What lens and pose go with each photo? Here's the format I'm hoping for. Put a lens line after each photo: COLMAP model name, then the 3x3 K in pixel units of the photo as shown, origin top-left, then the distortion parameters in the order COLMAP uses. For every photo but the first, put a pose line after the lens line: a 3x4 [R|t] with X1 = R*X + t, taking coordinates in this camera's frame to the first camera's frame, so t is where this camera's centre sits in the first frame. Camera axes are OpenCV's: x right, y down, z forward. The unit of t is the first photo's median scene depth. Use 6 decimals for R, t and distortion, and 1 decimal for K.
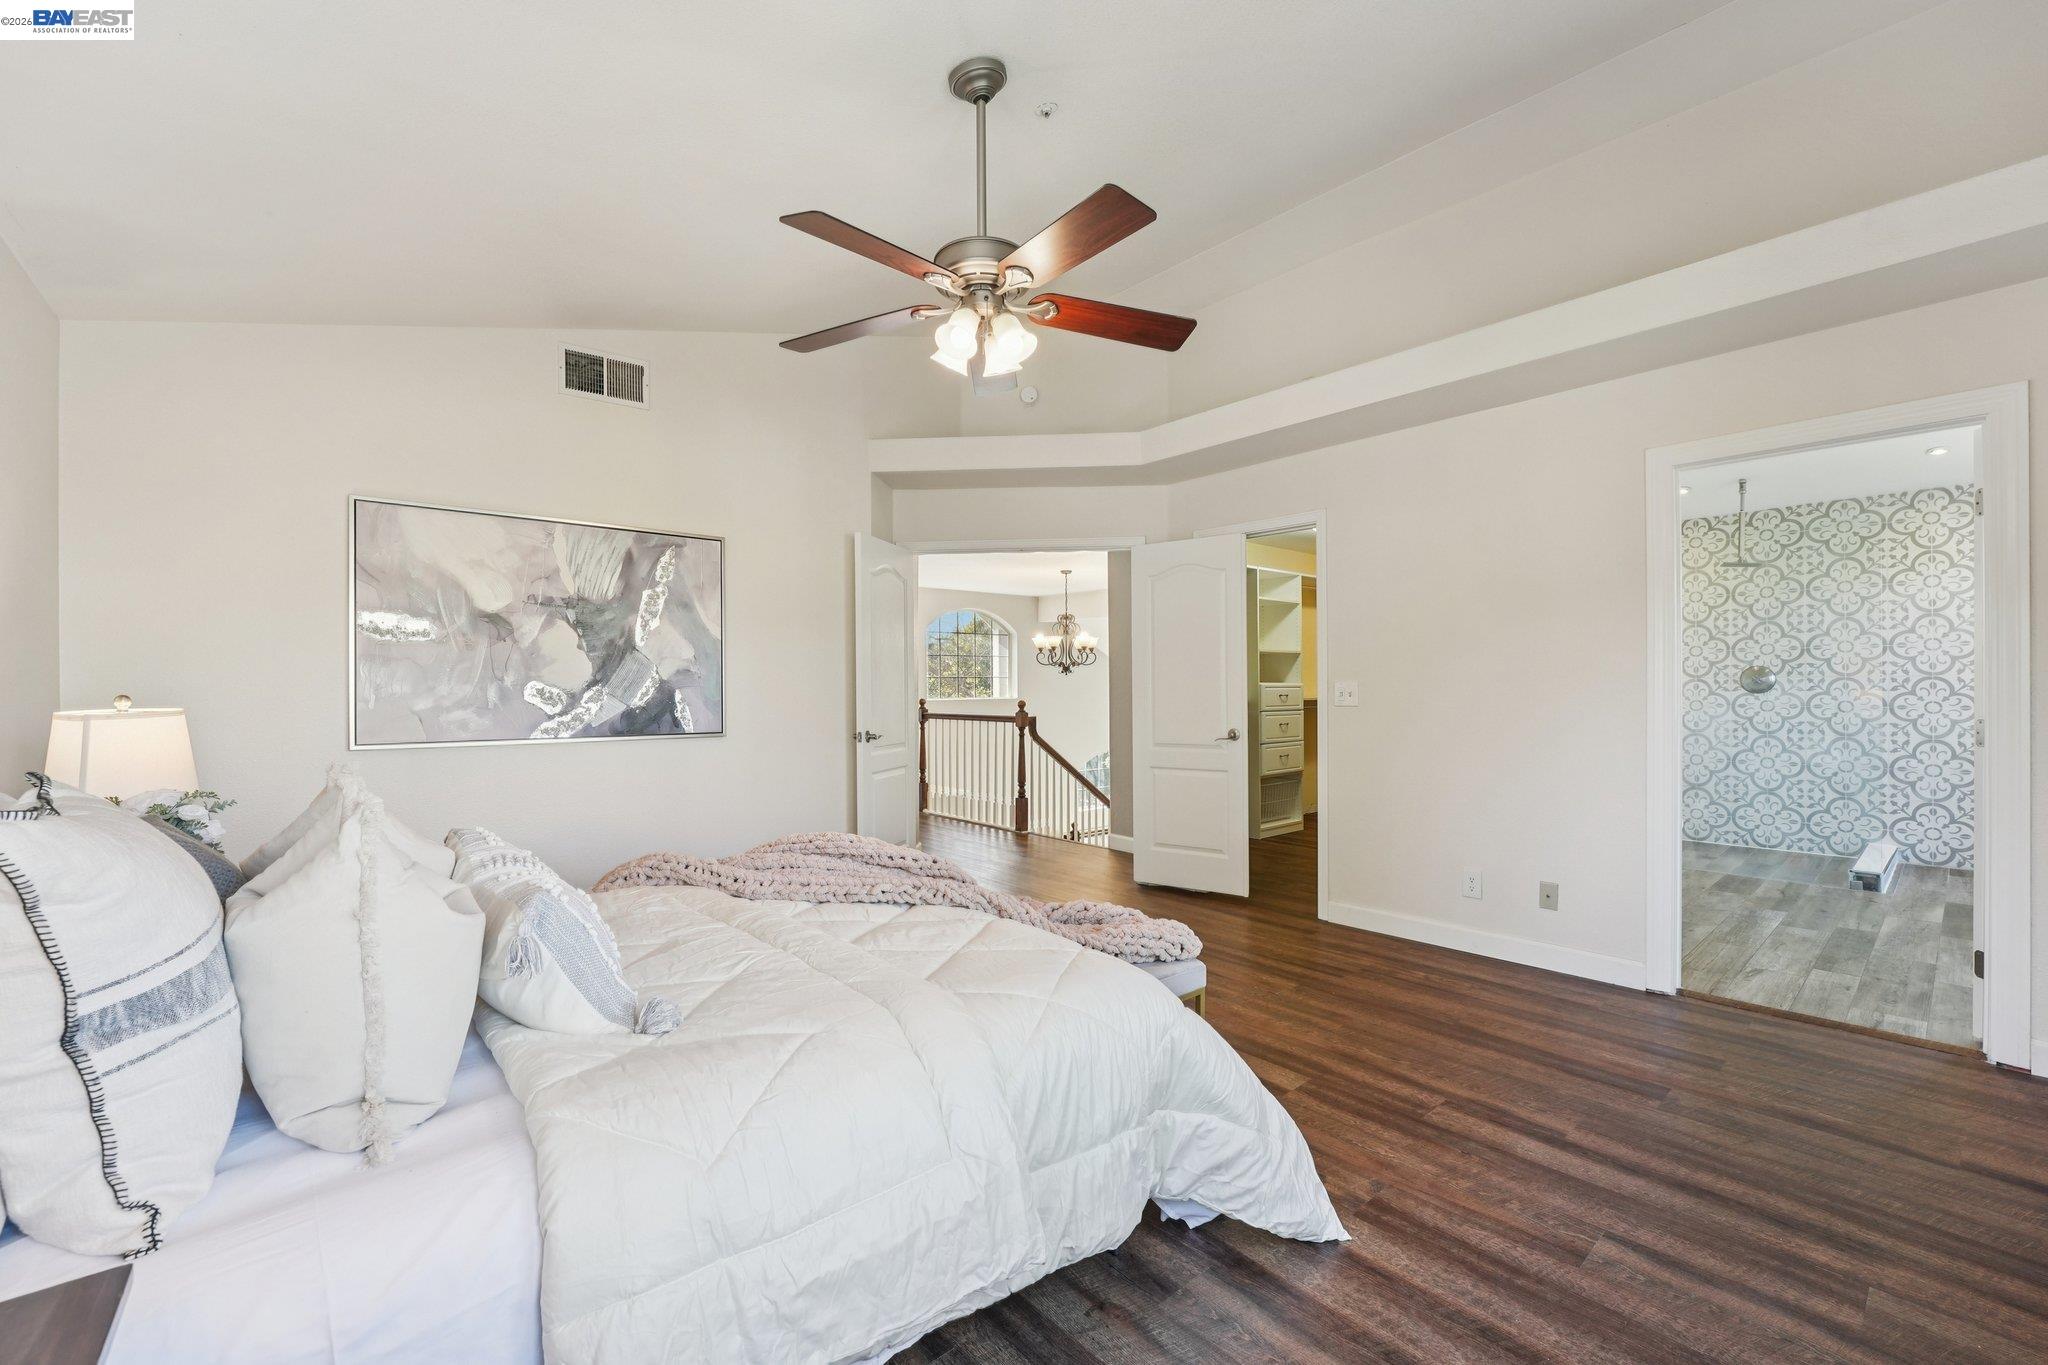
lens RADIAL K [[875.0, 0, 994.7], [0, 875.0, 688.0], [0, 0, 1]] dist [-0.029116, 0.008463]
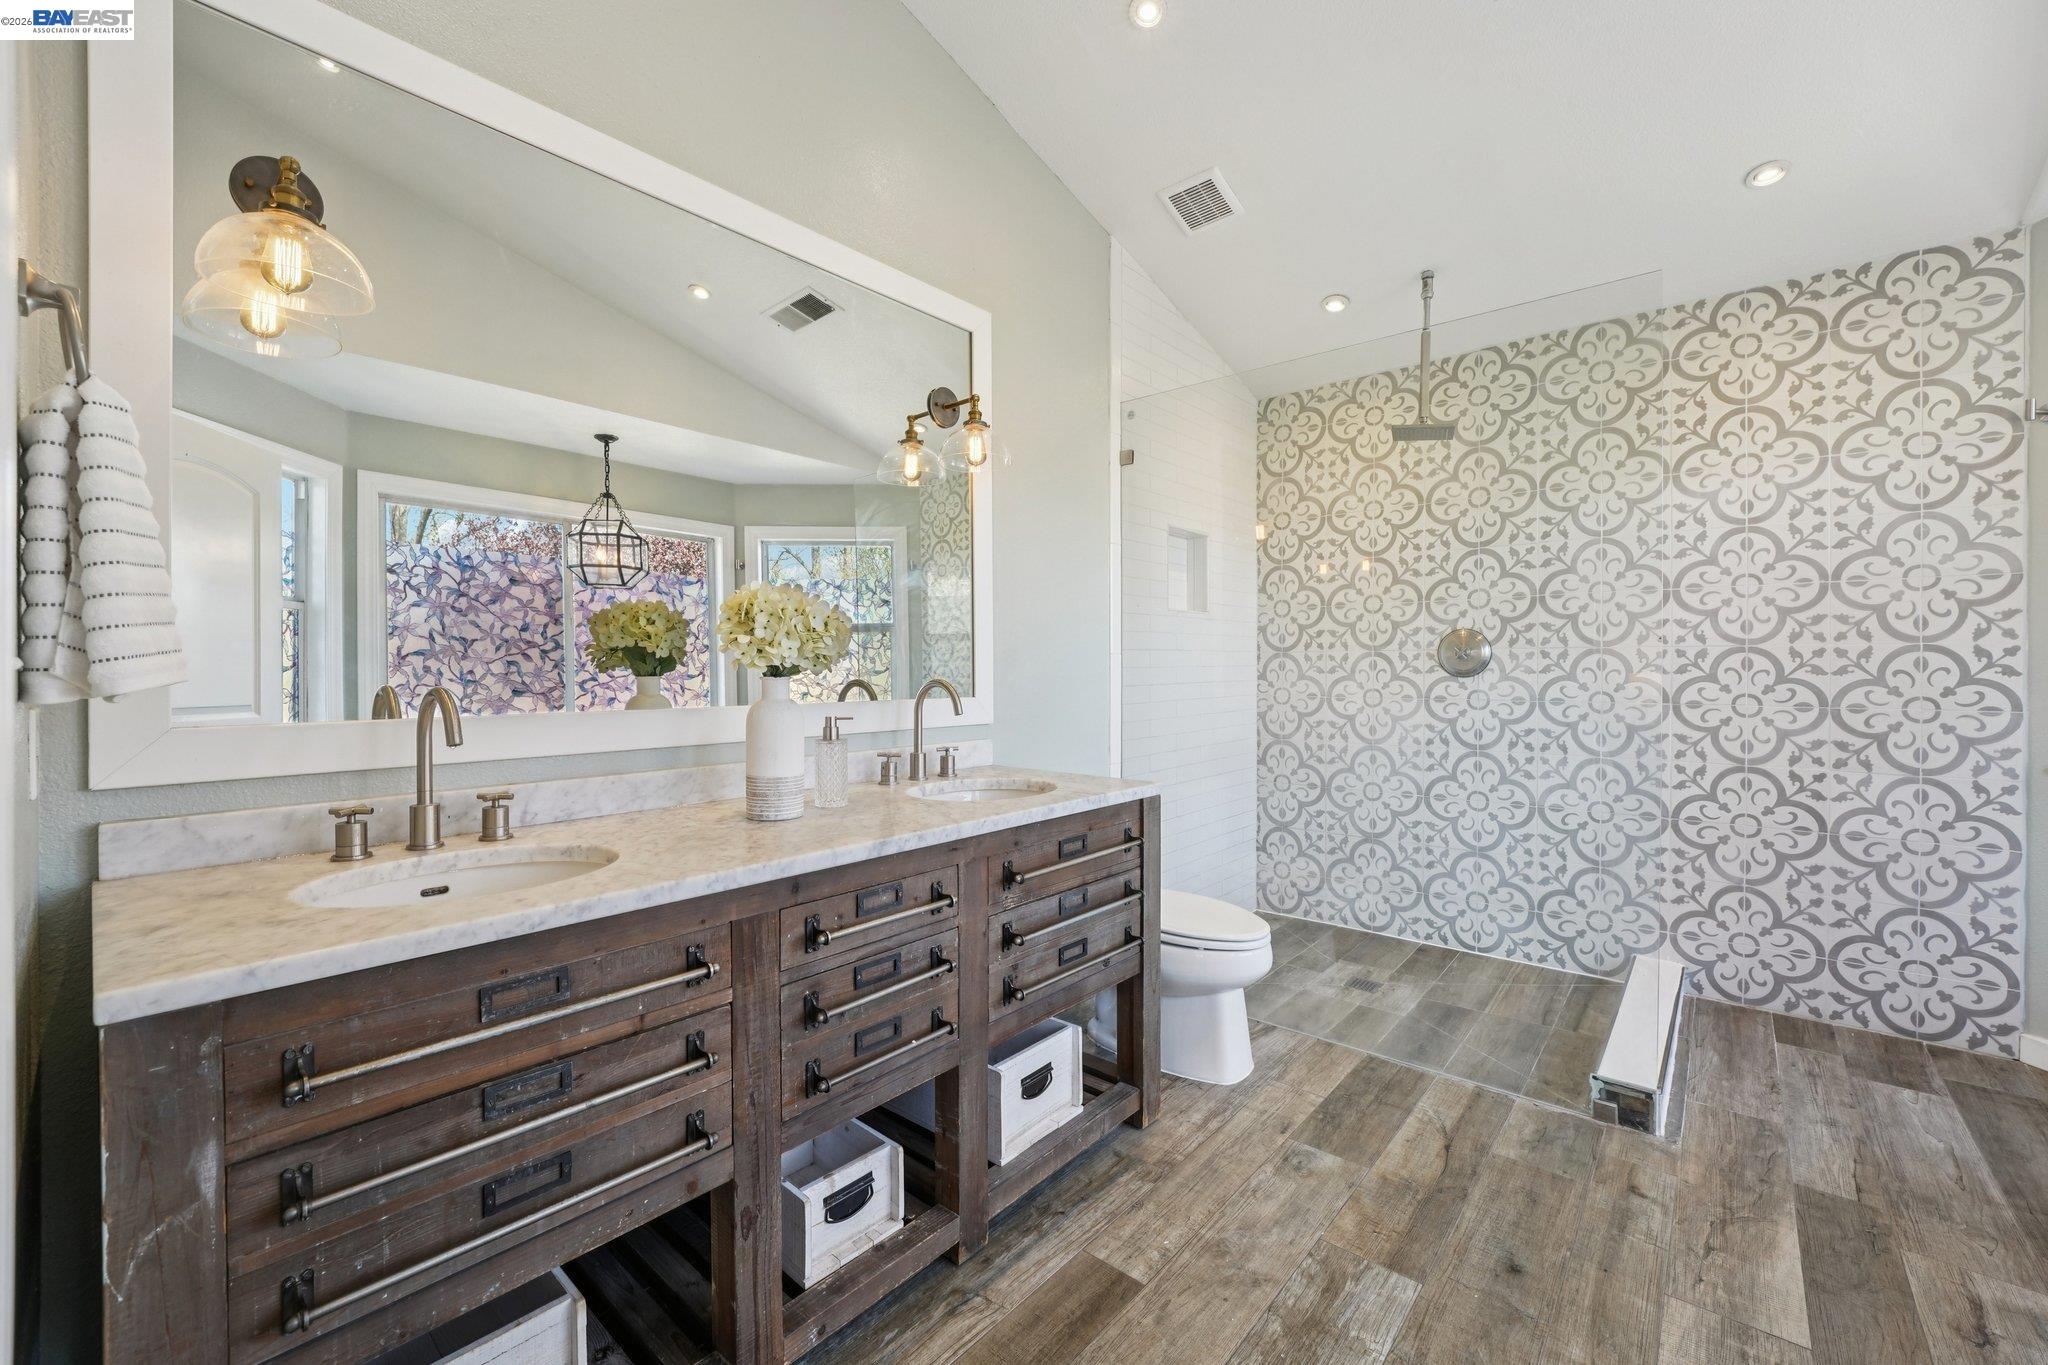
lens RADIAL K [[831.5, 0, 1018.5], [0, 831.5, 673.2], [0, 0, 1]] dist [-0.016858, 0.004164]
pose [[0.987618, 0.003188, 0.156845, 0.538538], [-0.004124, 0.999976, 0.005642, 0.001634], [-0.156824, -0.006219, 0.987607, 0.533822]]
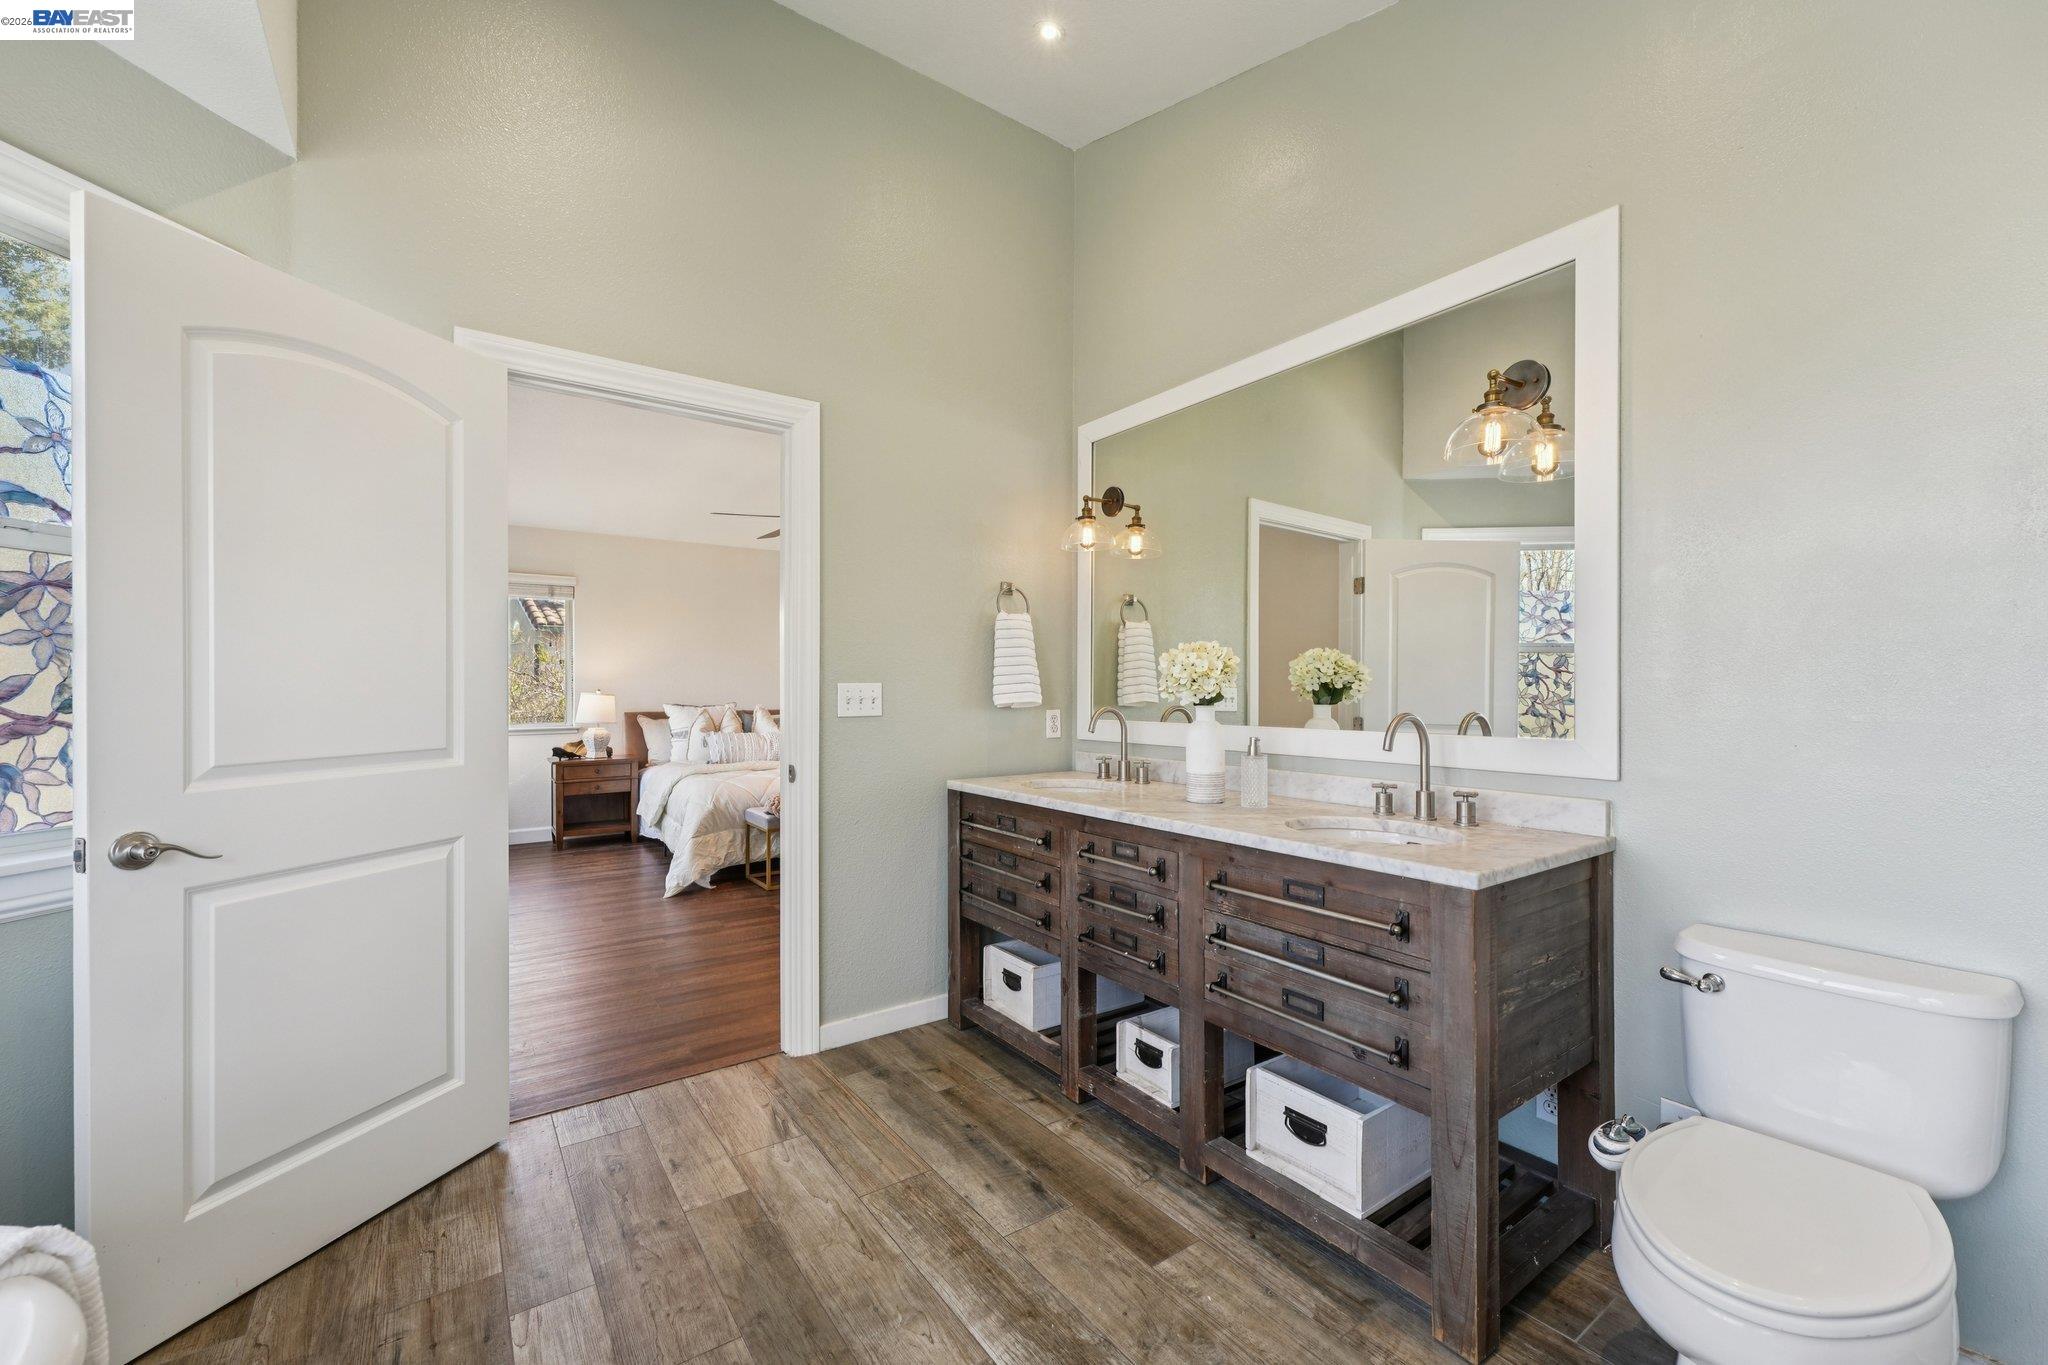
lens RADIAL K [[832.6, 0, 1018.1], [0, 832.6, 681.1], [0, 0, 1]] dist [-0.012220, 0.000329]
pose [[-0.091024, -0.000535, -0.995849, 0.899211], [0.002916, 0.999995, -0.000804, -0.006138], [0.995844, -0.002977, -0.091022, 0.758289]]
